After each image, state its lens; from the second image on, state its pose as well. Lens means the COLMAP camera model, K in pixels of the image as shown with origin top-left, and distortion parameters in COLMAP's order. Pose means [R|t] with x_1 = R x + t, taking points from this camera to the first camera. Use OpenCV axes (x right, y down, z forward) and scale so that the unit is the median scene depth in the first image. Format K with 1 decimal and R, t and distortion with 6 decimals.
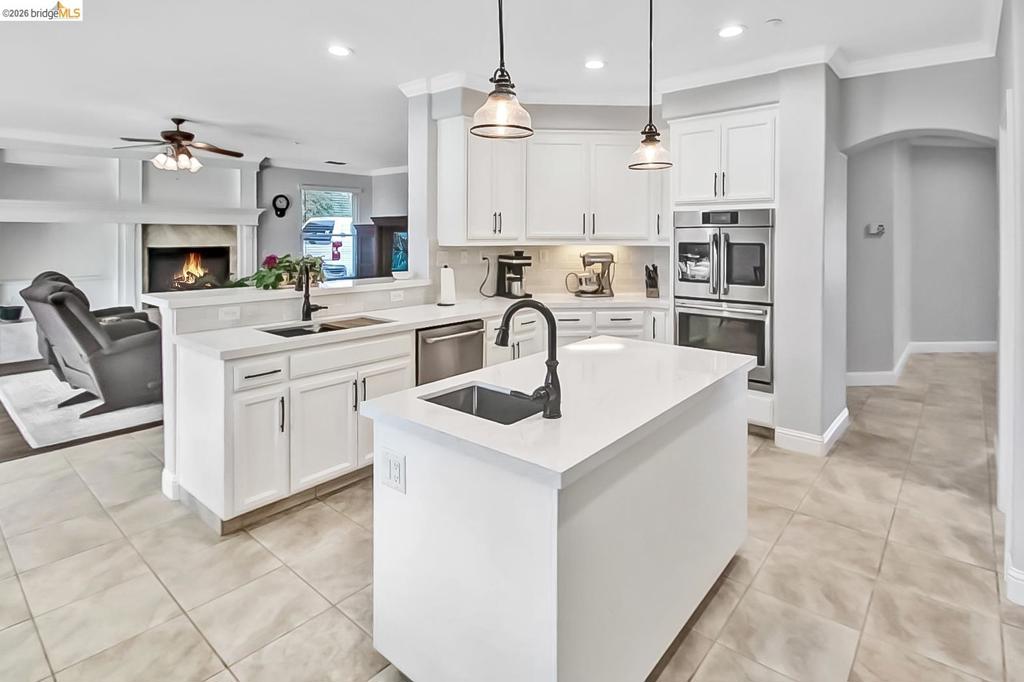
lens RADIAL K [[530.5, 0, 509.5], [0, 530.5, 238.8], [0, 0, 1]] dist [0.000539, -0.001138]
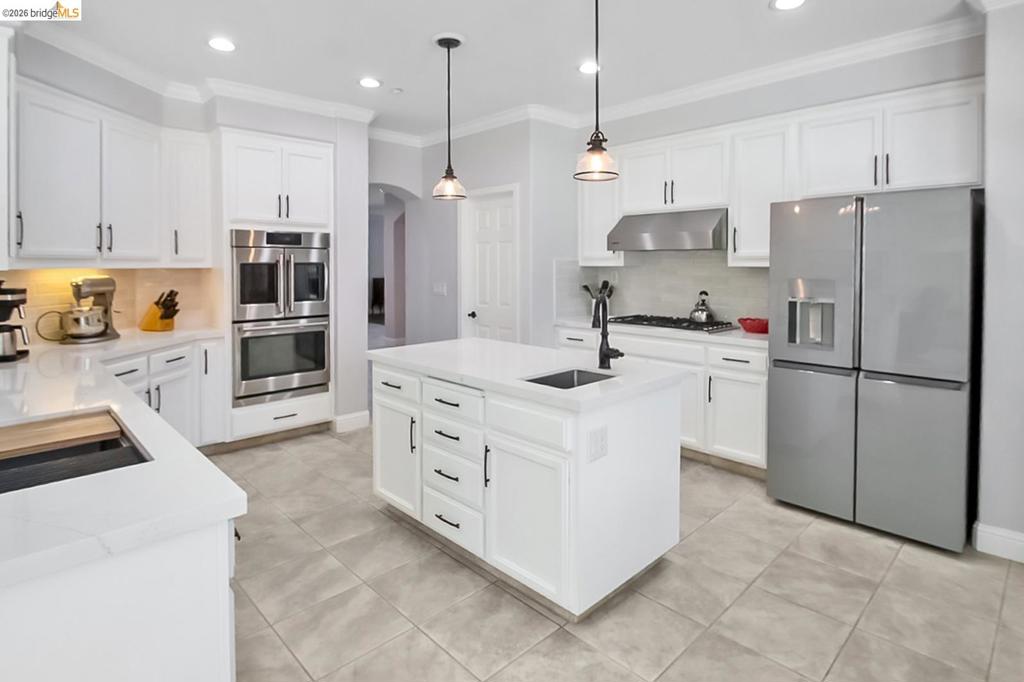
lens RADIAL K [[539.4, 0, 523.0], [0, 539.4, 275.1], [0, 0, 1]] dist [-0.004840, -0.001701]
pose [[0.082682, -0.022886, 0.996313, -0.627805], [0.005788, 0.999730, 0.022484, 0.010610], [-0.996559, 0.003908, 0.082792, 0.463821]]
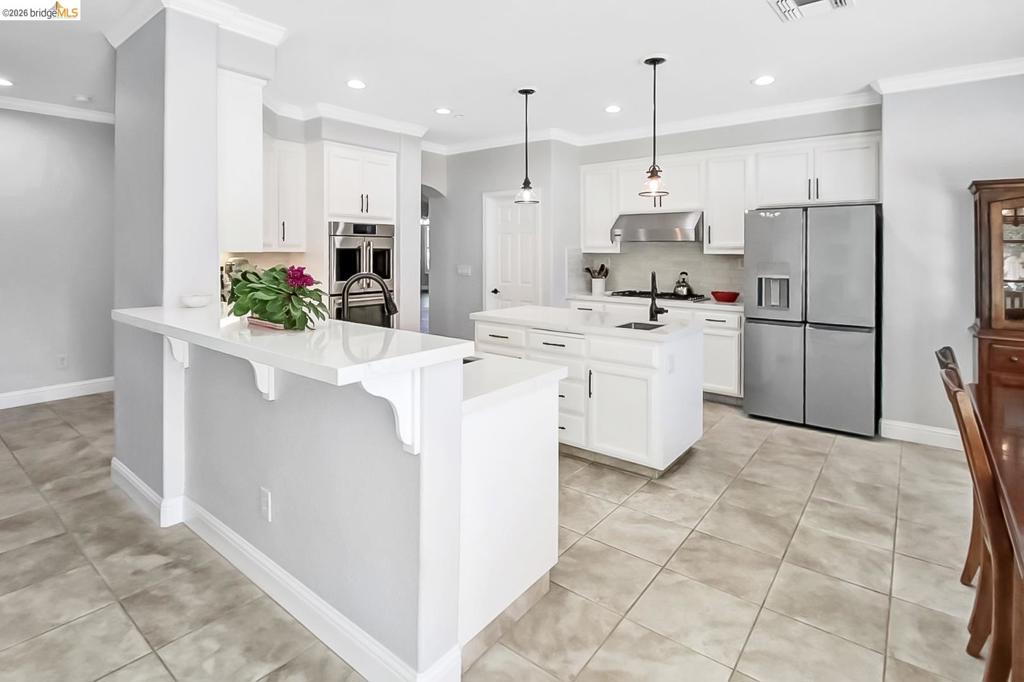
lens RADIAL K [[520.6, 0, 502.1], [0, 520.6, 250.2], [0, 0, 1]] dist [0.003283, -0.000504]
pose [[-0.038254, -0.000248, 0.999268, -0.908491], [-0.001890, 0.999998, 0.000176, 0.010819], [-0.999266, -0.001882, -0.038254, 0.733524]]
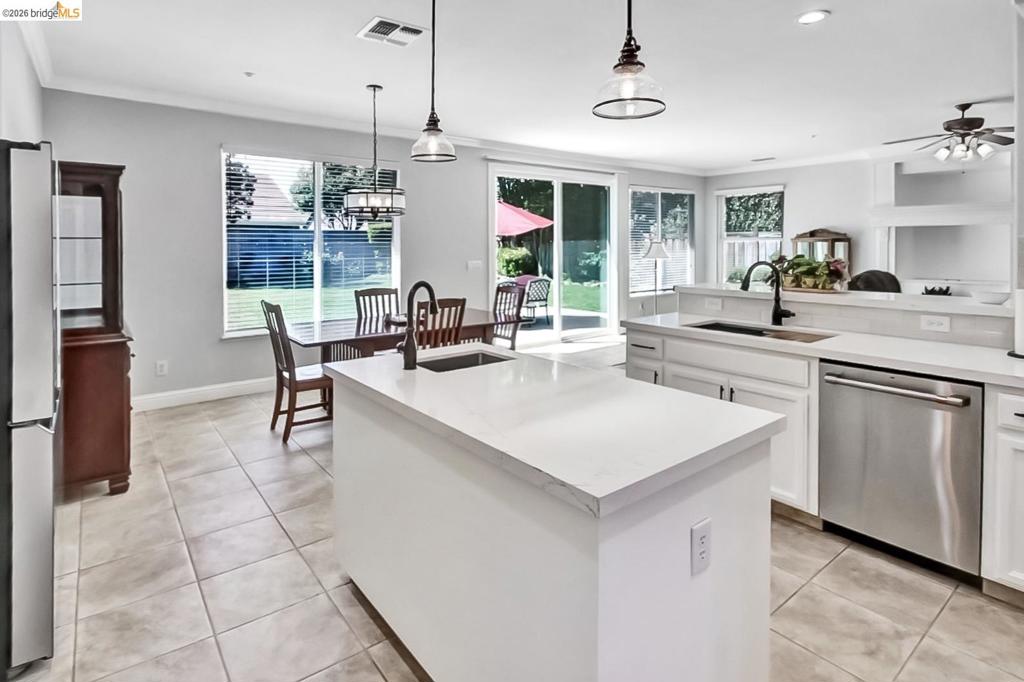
lens RADIAL K [[529.3, 0, 510.3], [0, 529.3, 252.9], [0, 0, 1]] dist [0.013417, -0.000173]
pose [[-0.191887, 0.014673, -0.981307, 0.560256], [0.000288, 0.999889, 0.014894, 0.009977], [0.981417, 0.002576, -0.191870, 0.631700]]
